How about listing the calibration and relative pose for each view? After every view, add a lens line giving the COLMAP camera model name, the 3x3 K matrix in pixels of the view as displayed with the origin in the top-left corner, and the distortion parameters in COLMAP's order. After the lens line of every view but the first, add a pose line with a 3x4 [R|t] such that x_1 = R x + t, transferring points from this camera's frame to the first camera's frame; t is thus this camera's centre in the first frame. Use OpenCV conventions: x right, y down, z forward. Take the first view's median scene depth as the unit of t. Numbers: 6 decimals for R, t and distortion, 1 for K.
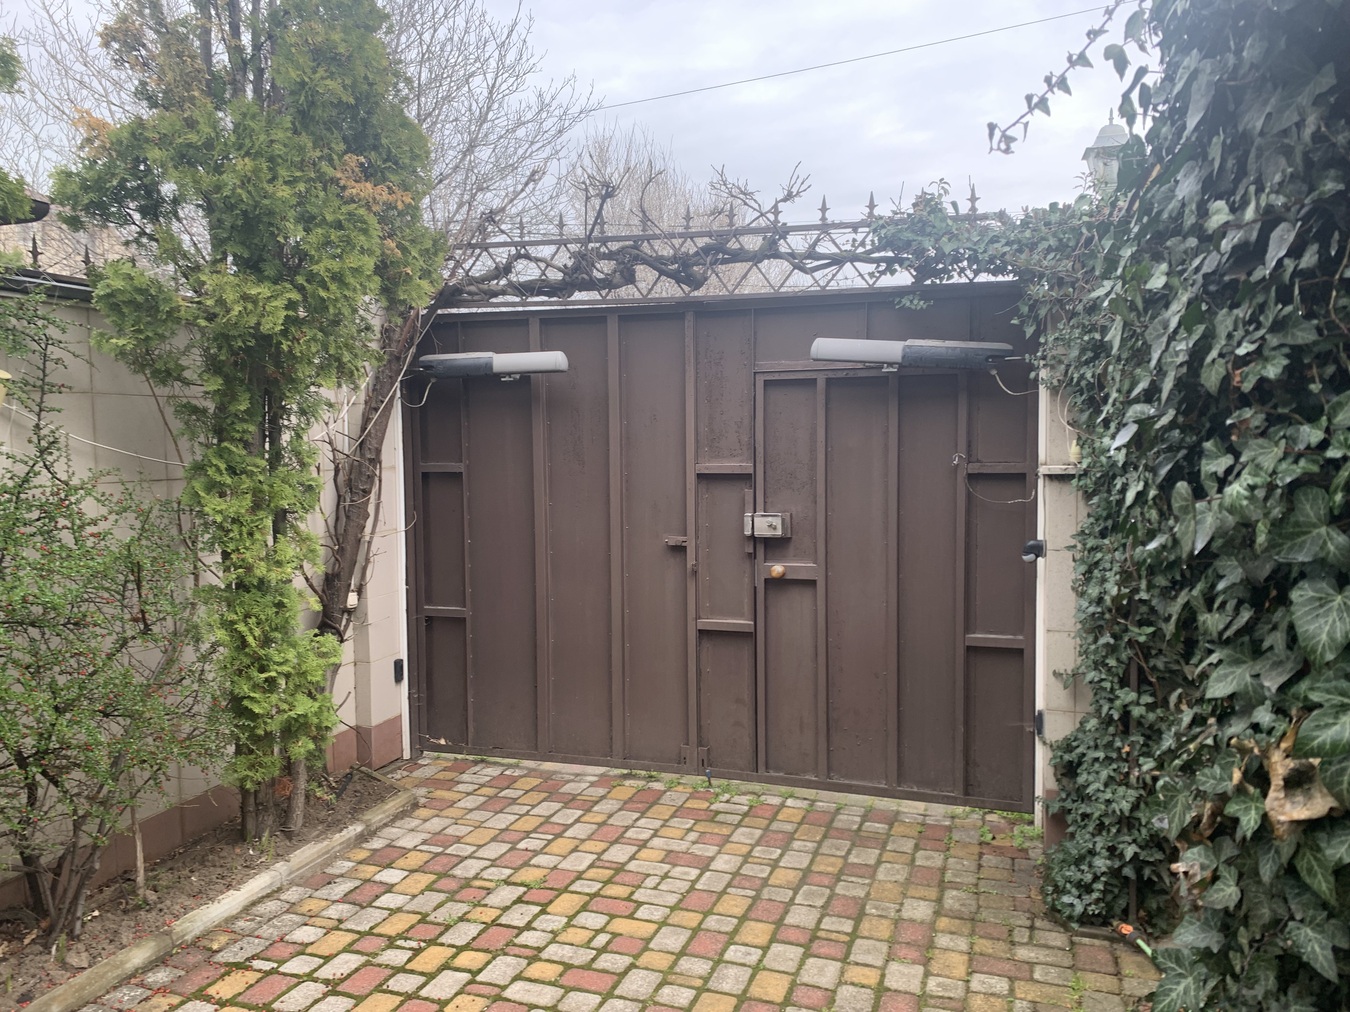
lens RADIAL K [[1039.0, 0, 672.8], [0, 1039.0, 524.2], [0, 0, 1]] dist [0.037624, -0.026951]
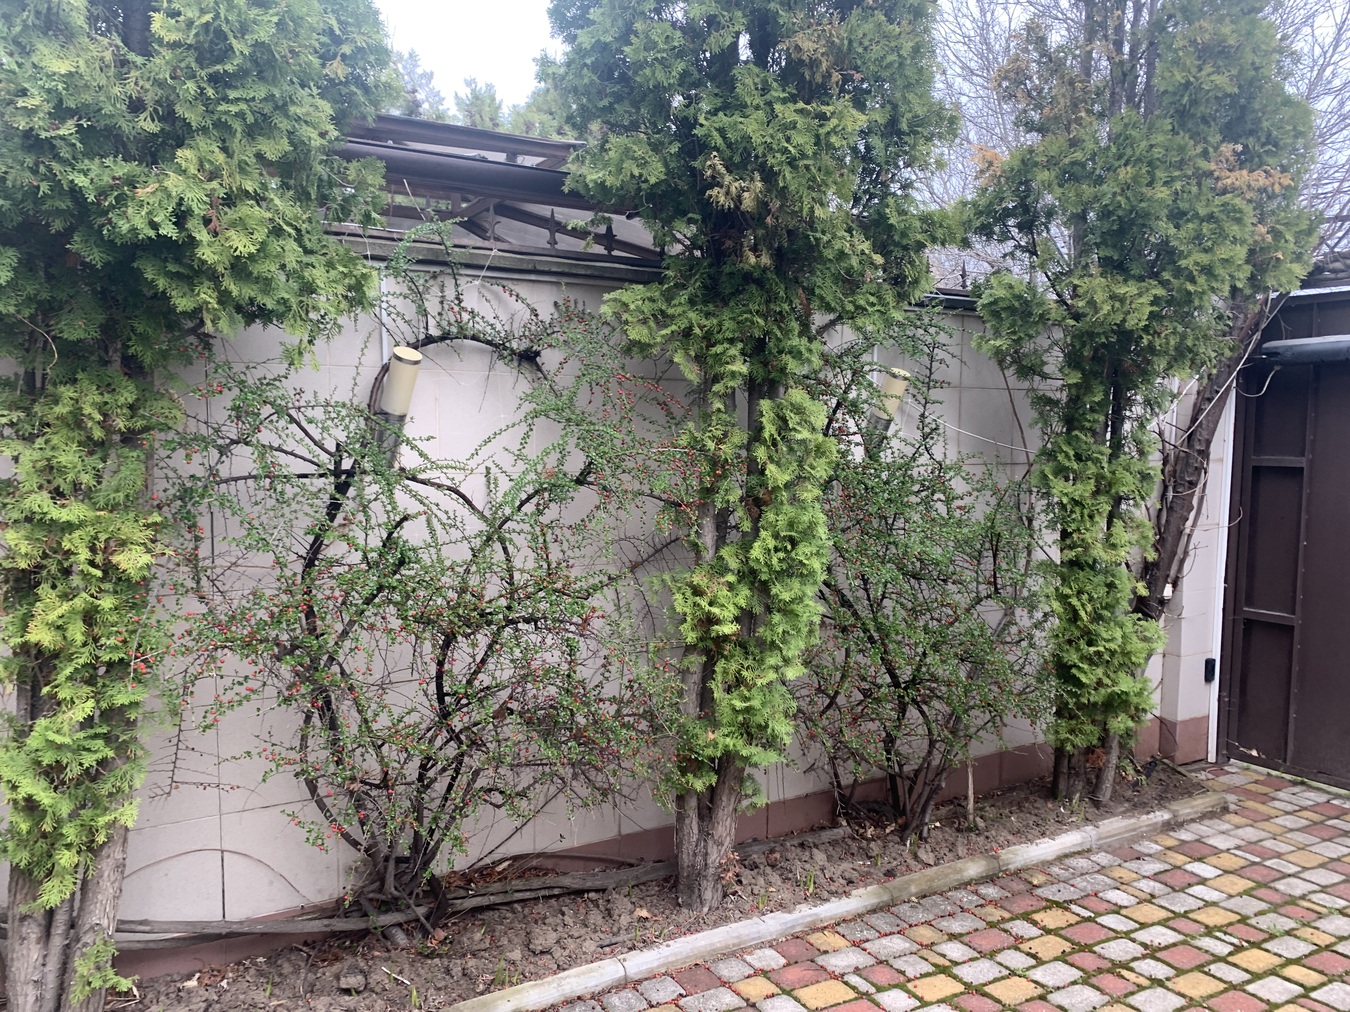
lens RADIAL K [[1039.0, 0, 672.8], [0, 1039.0, 524.2], [0, 0, 1]] dist [0.037624, -0.026951]
pose [[0.759583, 0.074873, -0.646086, -0.034873], [-0.069448, 0.997010, 0.033892, 0.010716], [0.646692, 0.019126, 0.762512, -0.099679]]
